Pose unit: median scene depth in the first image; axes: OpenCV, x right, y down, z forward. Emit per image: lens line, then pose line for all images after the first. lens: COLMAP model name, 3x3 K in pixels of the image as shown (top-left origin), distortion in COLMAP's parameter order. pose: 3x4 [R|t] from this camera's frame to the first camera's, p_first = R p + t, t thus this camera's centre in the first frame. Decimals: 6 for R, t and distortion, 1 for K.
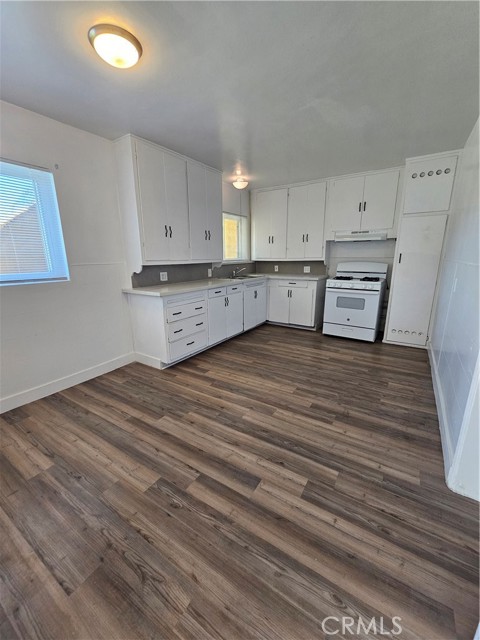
lens RADIAL K [[262.4, 0, 236.4], [0, 262.4, 320.3], [0, 0, 1]] dist [-0.000028, -0.000105]
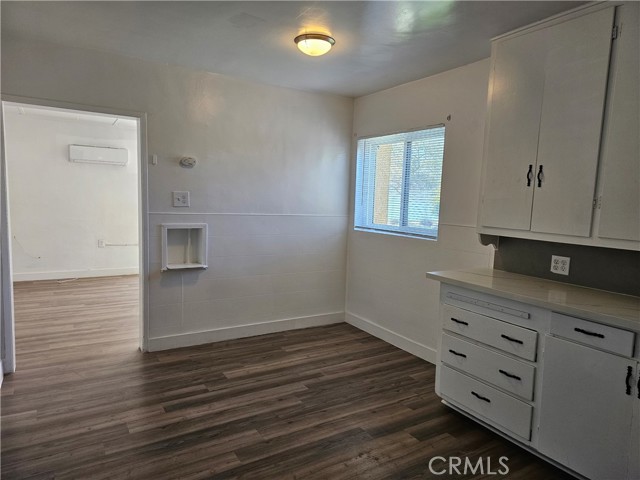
lens RADIAL K [[428.5, 0, 320.0], [0, 428.5, 240.0], [0, 0, 1]] dist [0.058221, -0.041808]
pose [[-0.425231, 0.090080, -0.900591, 0.687660], [-0.244949, 0.946448, 0.210324, -0.300488], [0.871309, 0.310036, -0.380394, 1.008827]]
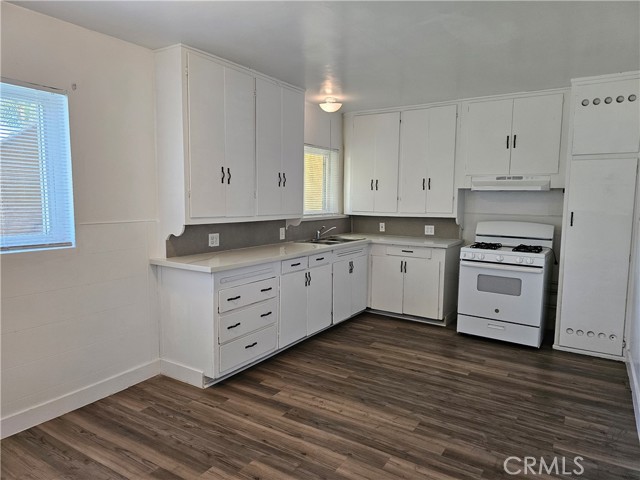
lens RADIAL K [[428.5, 0, 320.0], [0, 428.5, 240.0], [0, 0, 1]] dist [0.058221, -0.041808]
pose [[0.999701, 0.019885, 0.014241, -0.029328], [-0.017670, 0.989767, -0.141597, -0.021561], [-0.016911, 0.141303, 0.989822, -0.078478]]
